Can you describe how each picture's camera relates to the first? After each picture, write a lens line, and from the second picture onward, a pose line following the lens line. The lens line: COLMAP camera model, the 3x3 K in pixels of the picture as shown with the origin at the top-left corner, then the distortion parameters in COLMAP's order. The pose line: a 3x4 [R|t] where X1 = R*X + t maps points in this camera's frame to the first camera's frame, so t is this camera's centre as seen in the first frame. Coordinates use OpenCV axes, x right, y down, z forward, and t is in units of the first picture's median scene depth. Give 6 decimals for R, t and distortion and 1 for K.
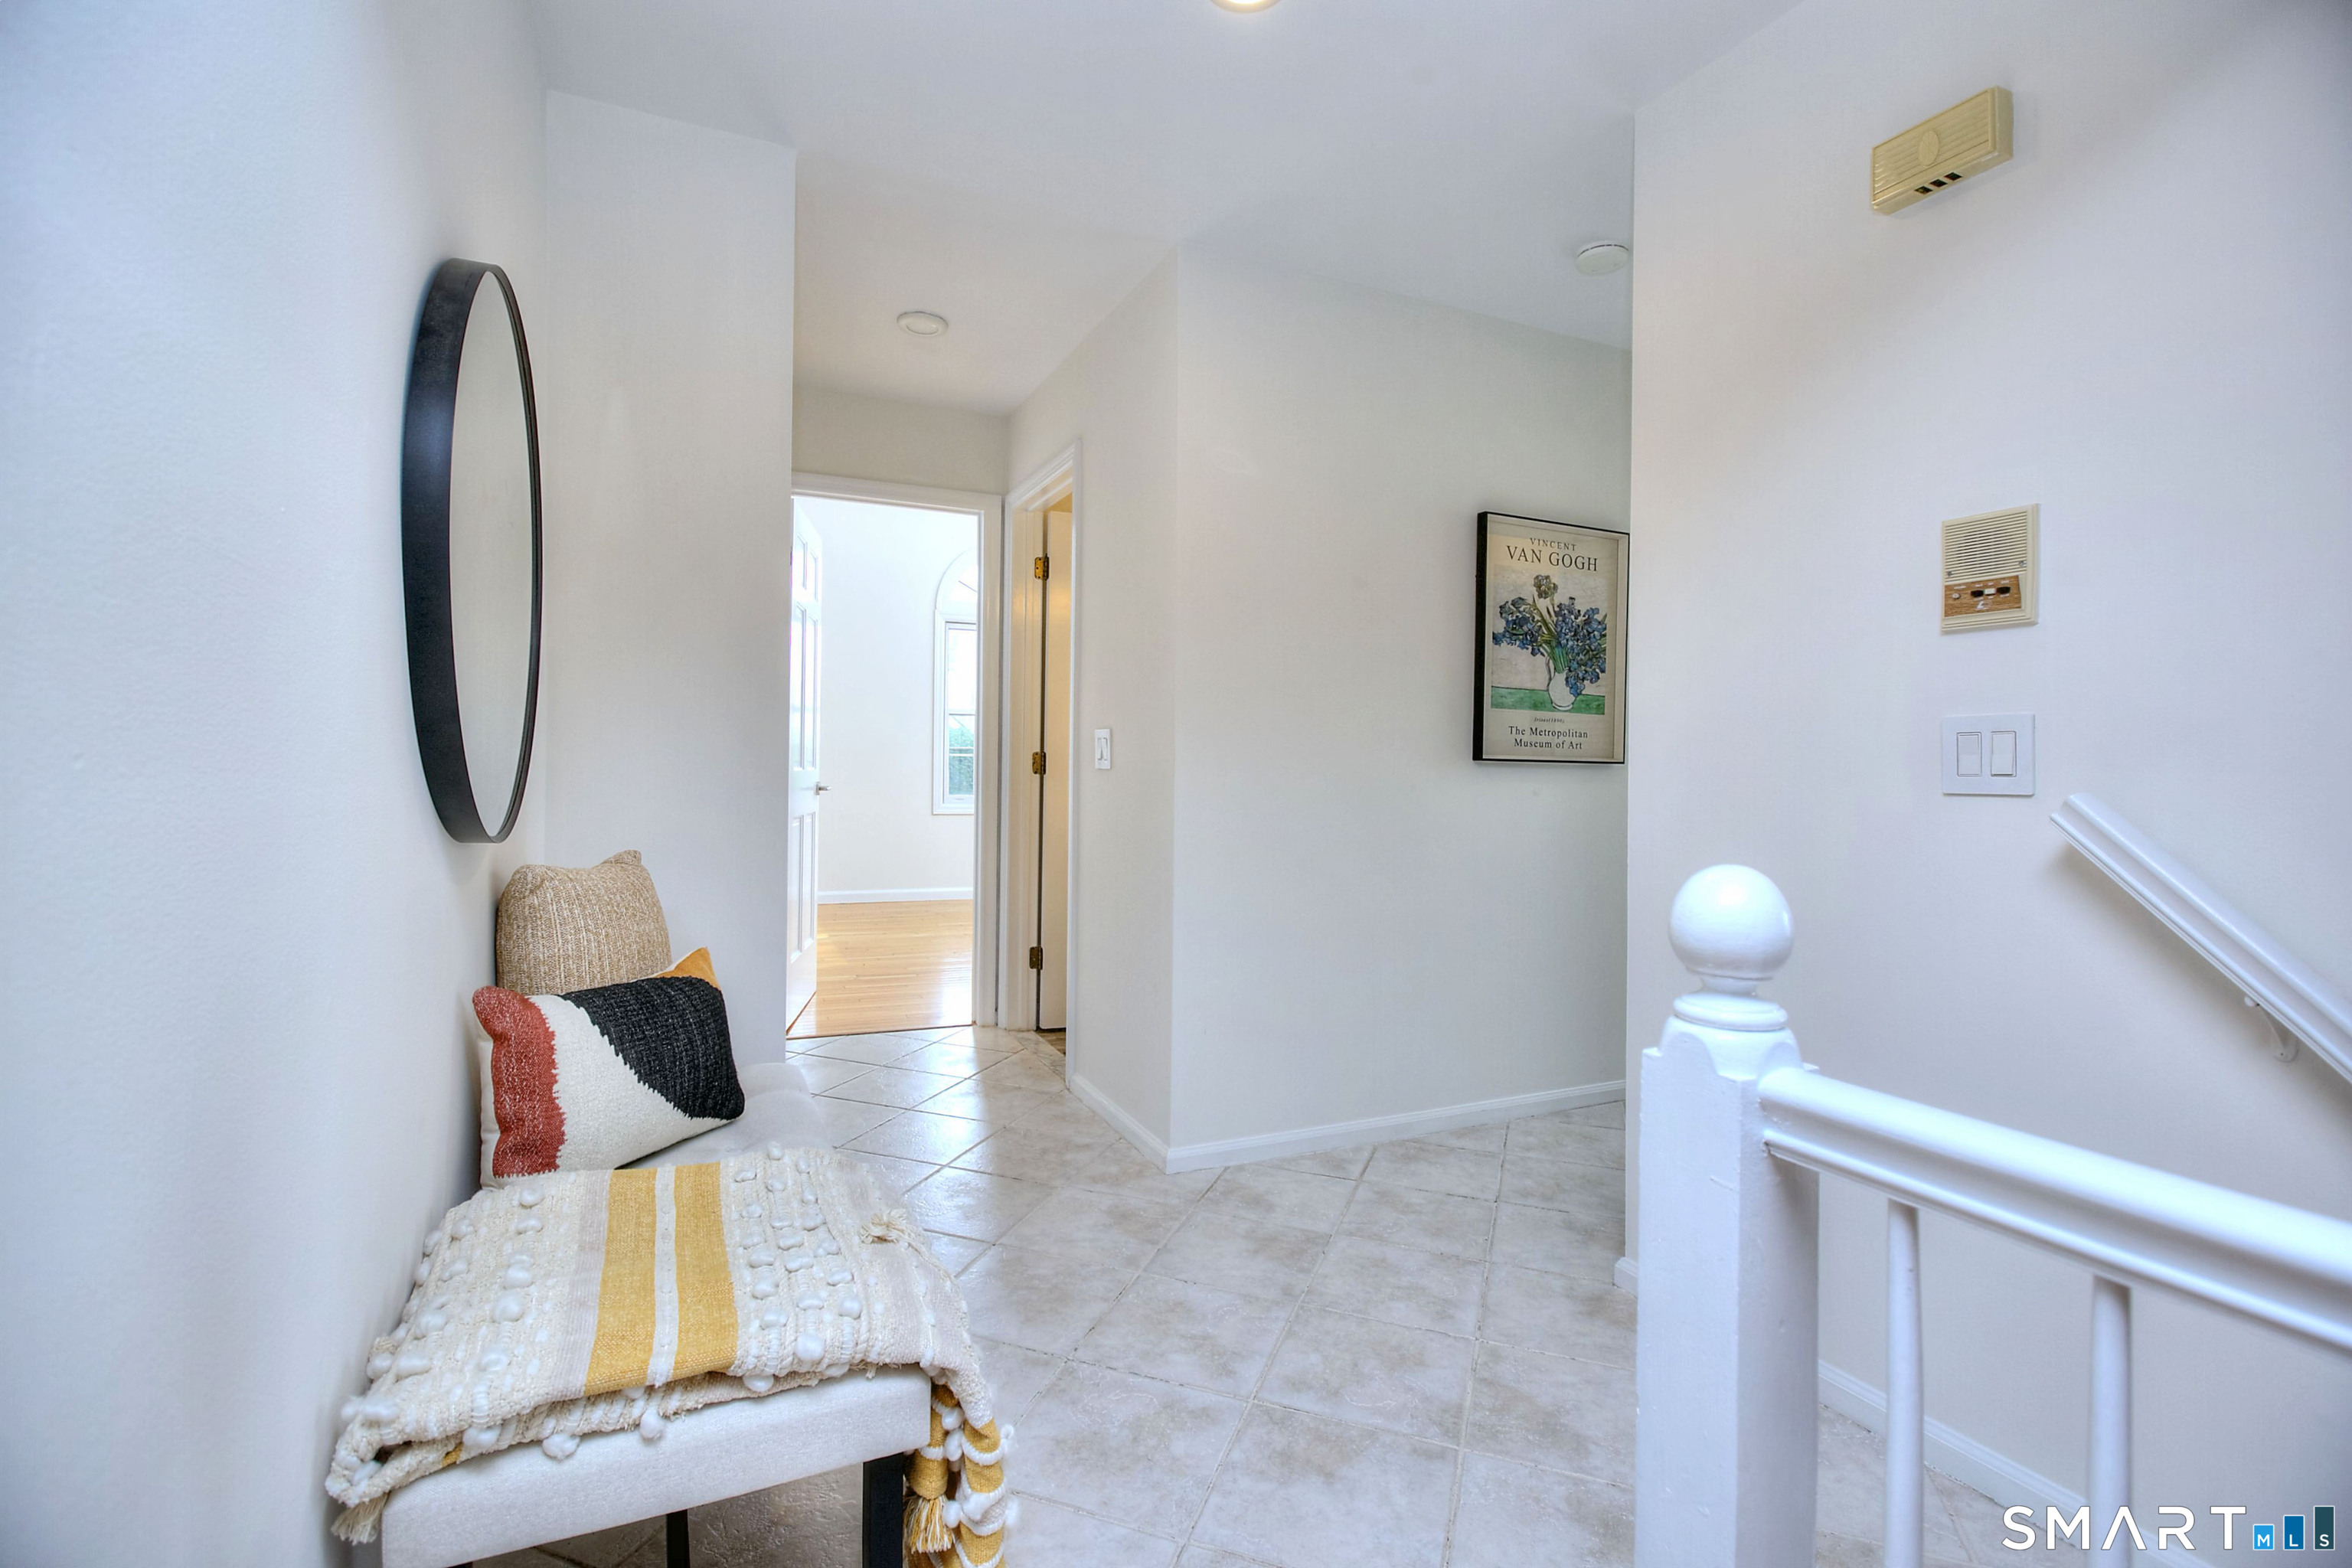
lens RADIAL K [[1090.6, 0, 1196.0], [0, 1090.6, 754.9], [0, 0, 1]] dist [-0.000172, -0.000048]
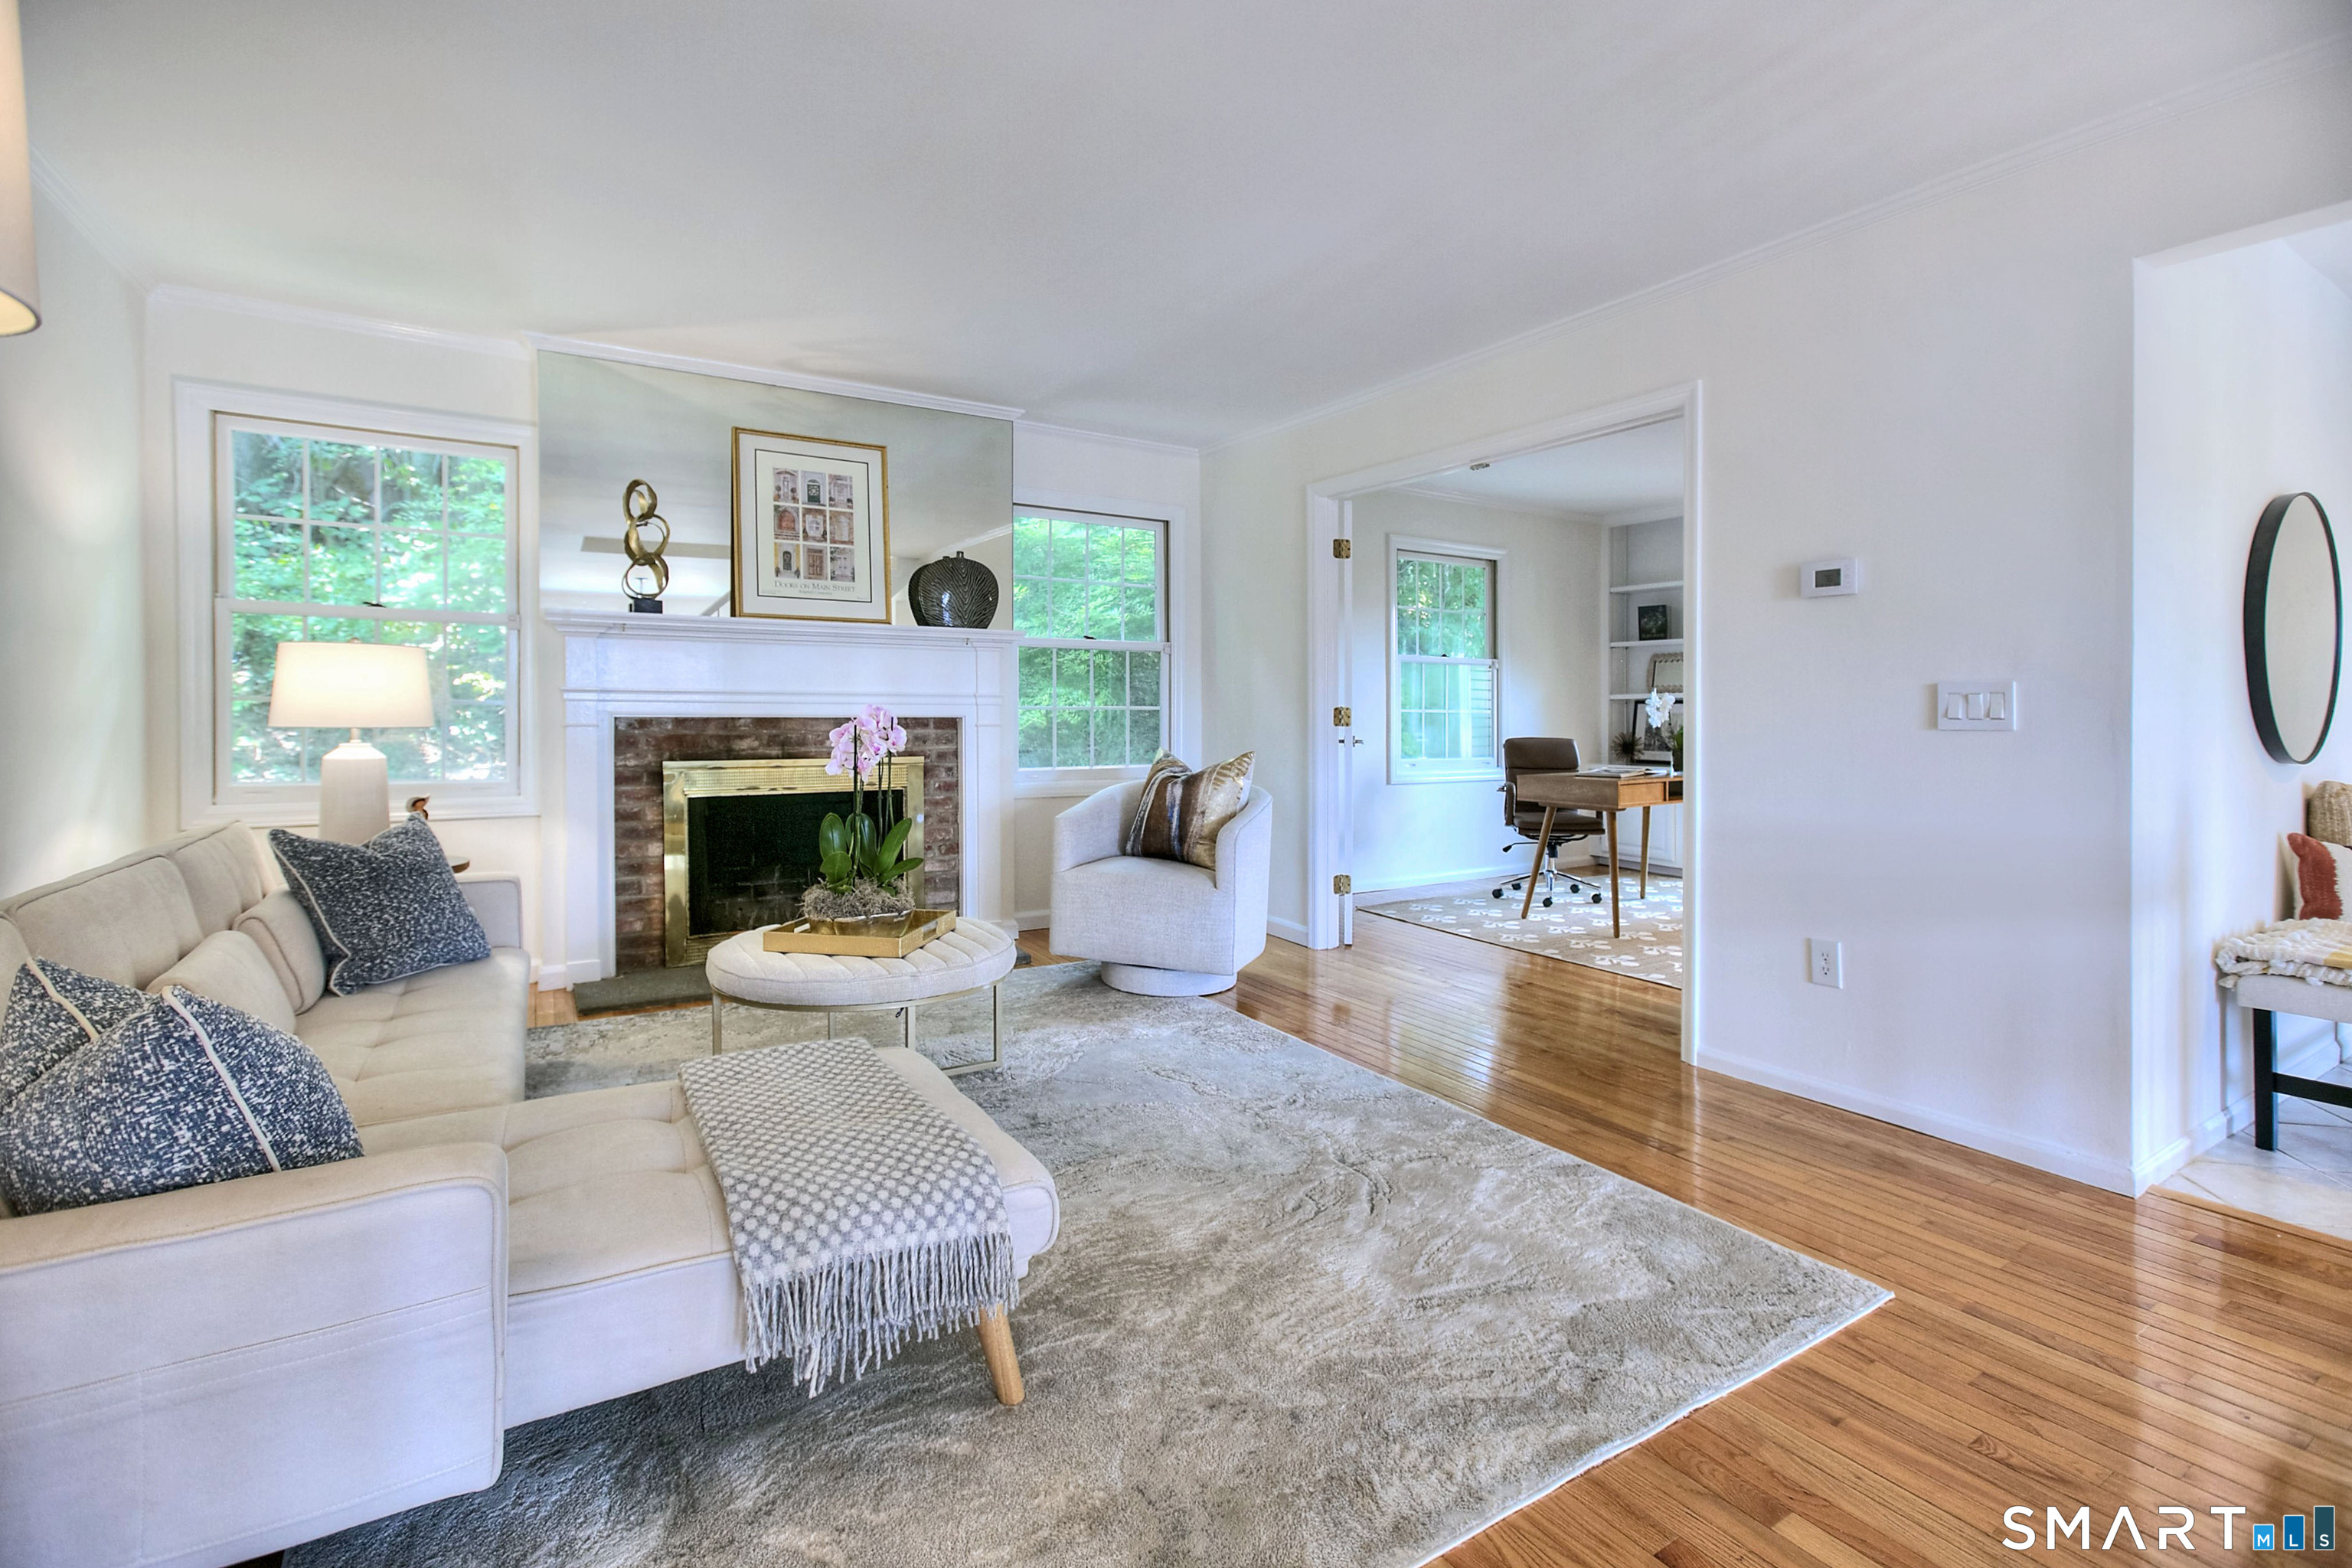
lens RADIAL K [[1055.1, 0, 1169.8], [0, 1055.1, 713.6], [0, 0, 1]] dist [0.000794, 0.000367]
pose [[0.121936, -0.007414, -0.992510, 1.166665], [0.001379, 0.999972, -0.007300, -0.011733], [0.992537, -0.000478, 0.121943, -1.483184]]
